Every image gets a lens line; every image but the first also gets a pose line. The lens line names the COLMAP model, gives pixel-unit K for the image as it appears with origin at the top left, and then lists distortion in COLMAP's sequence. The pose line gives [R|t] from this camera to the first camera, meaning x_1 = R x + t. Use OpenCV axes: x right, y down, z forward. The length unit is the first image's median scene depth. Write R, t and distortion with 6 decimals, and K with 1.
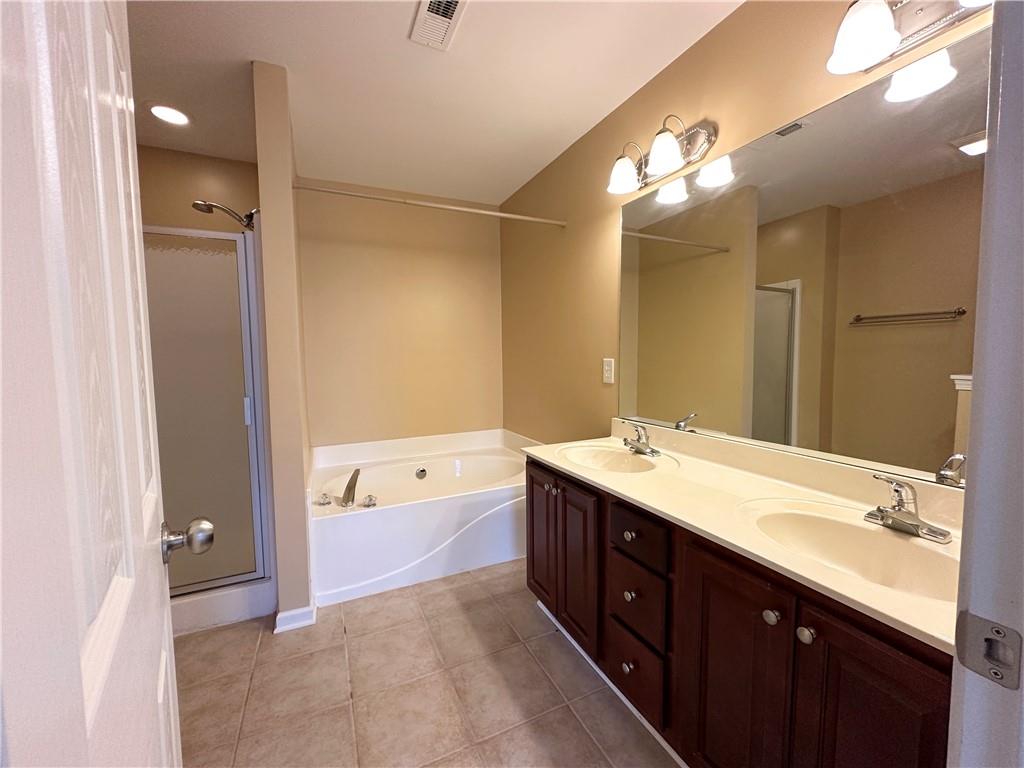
lens RADIAL K [[406.6, 0, 509.2], [0, 406.6, 383.3], [0, 0, 1]] dist [-0.002559, 0.001648]
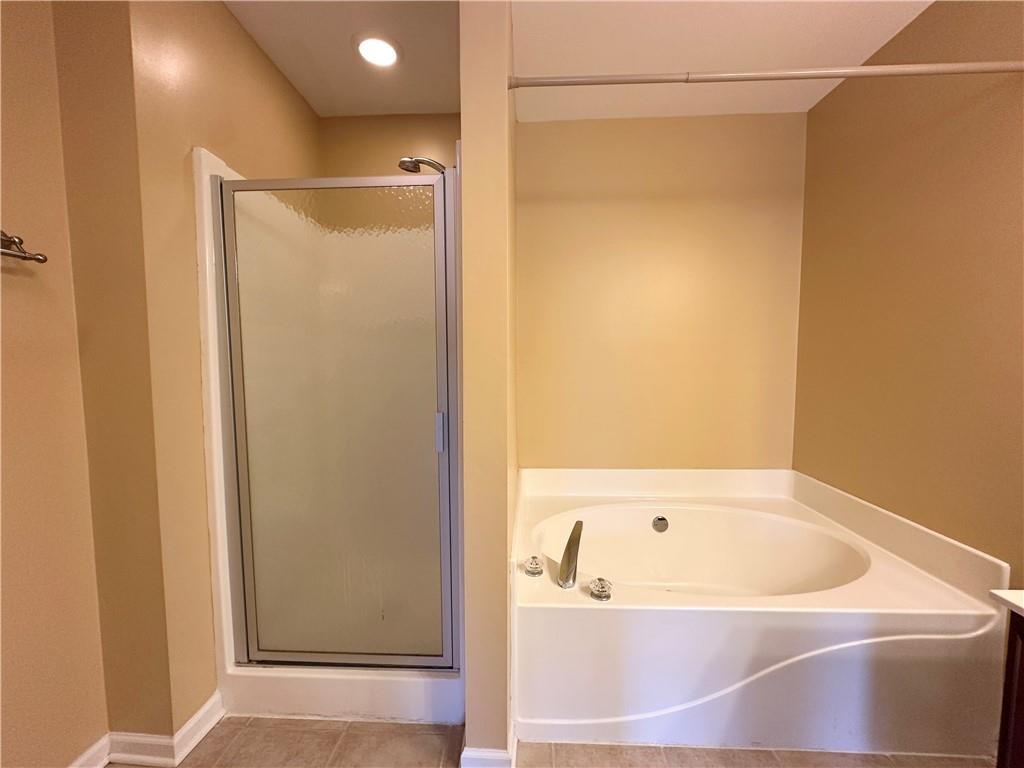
lens RADIAL K [[406.6, 0, 511.3], [0, 406.6, 382.4], [0, 0, 1]] dist [-0.002559, 0.001648]
pose [[0.886822, 0.042055, -0.460193, -0.188577], [-0.039563, 0.999104, 0.015064, -0.026847], [0.460414, 0.004848, 0.887691, 0.378695]]
